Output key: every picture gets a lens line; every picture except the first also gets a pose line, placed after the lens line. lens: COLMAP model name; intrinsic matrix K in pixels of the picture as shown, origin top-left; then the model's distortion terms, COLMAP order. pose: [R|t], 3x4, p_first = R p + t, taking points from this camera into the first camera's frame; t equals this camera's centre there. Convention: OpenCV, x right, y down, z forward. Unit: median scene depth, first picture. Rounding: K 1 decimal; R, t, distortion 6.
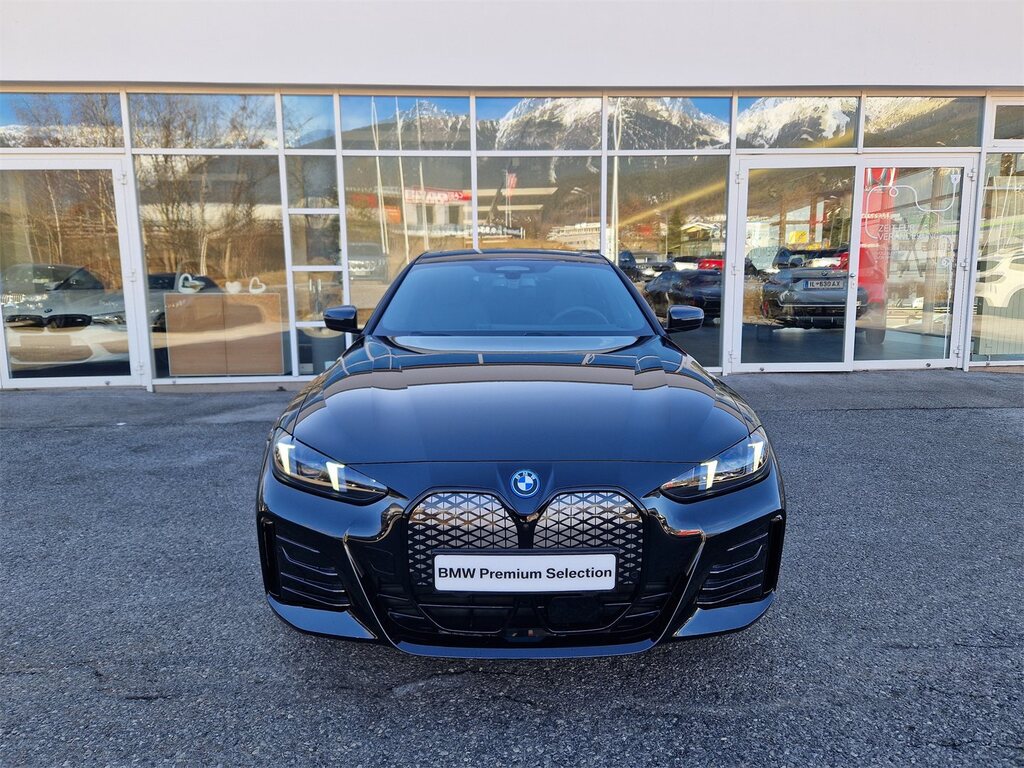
lens RADIAL K [[664.2, 0, 515.5], [0, 664.2, 380.7], [0, 0, 1]] dist [0.009368, -0.004245]
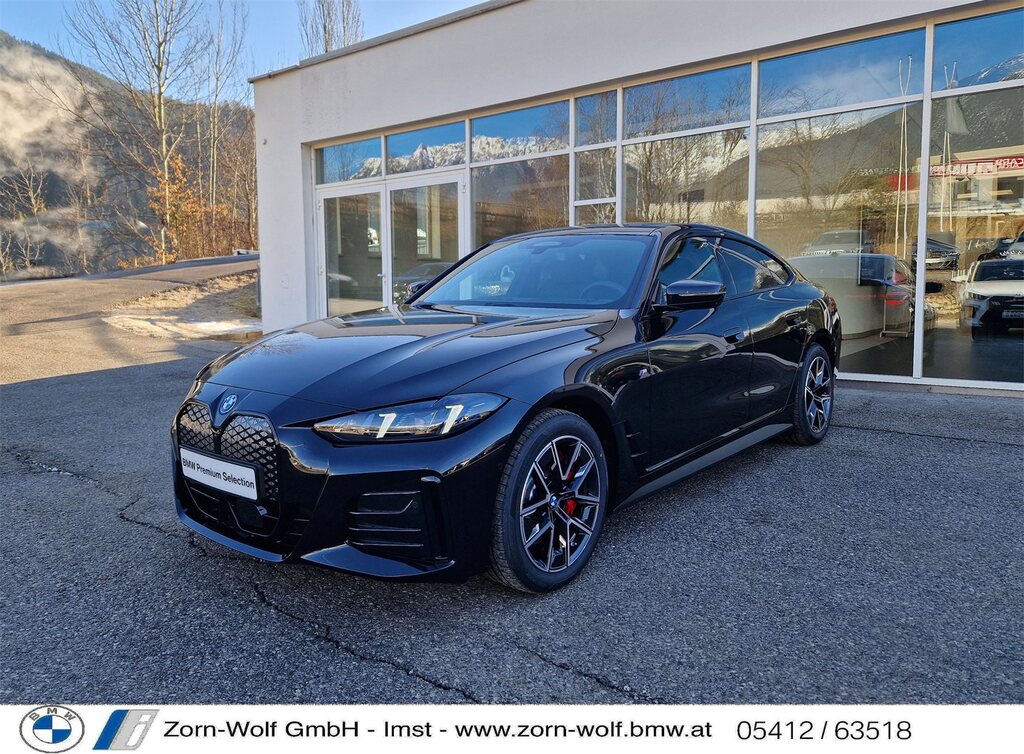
lens RADIAL K [[710.8, 0, 506.7], [0, 710.8, 367.6], [0, 0, 1]] dist [0.043150, 0.000435]
pose [[0.756011, 0.072929, -0.650483, 1.308523], [-0.088809, 0.996013, 0.008452, 0.027526], [0.648506, 0.051379, 0.759474, 0.308979]]
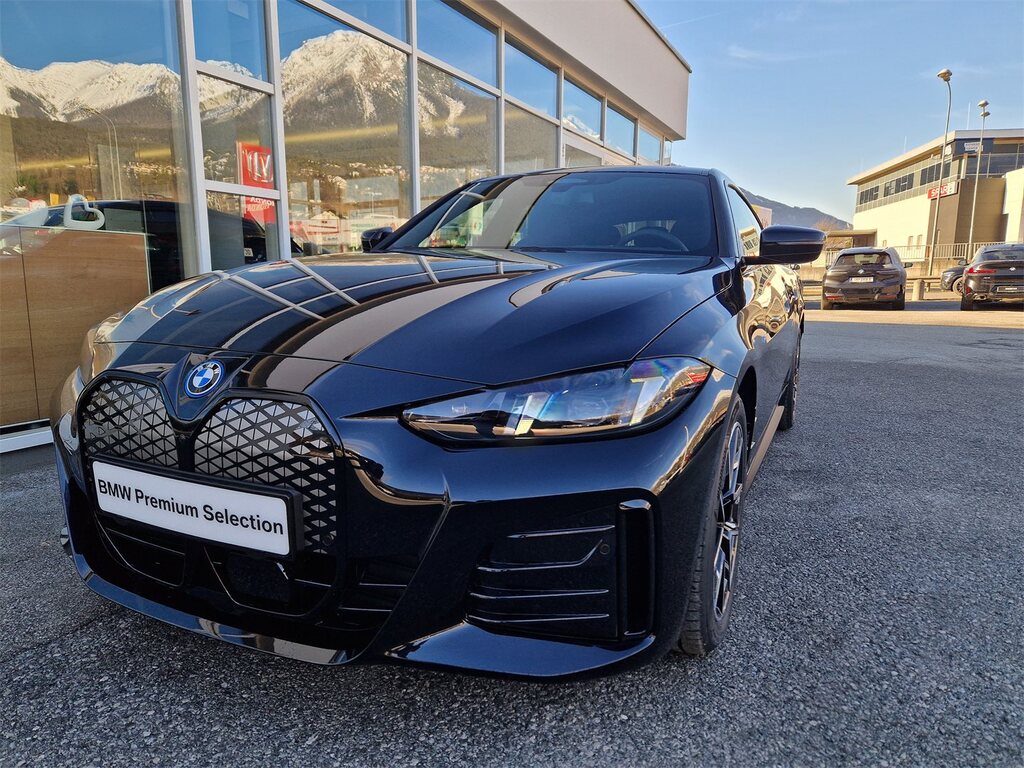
lens RADIAL K [[664.2, 0, 518.3], [0, 664.2, 393.2], [0, 0, 1]] dist [0.009368, -0.004245]
pose [[0.909351, 0.096238, -0.404745, 0.594484], [-0.092154, 0.995304, 0.029611, 0.120920], [0.405694, 0.010372, 0.913950, 0.510023]]
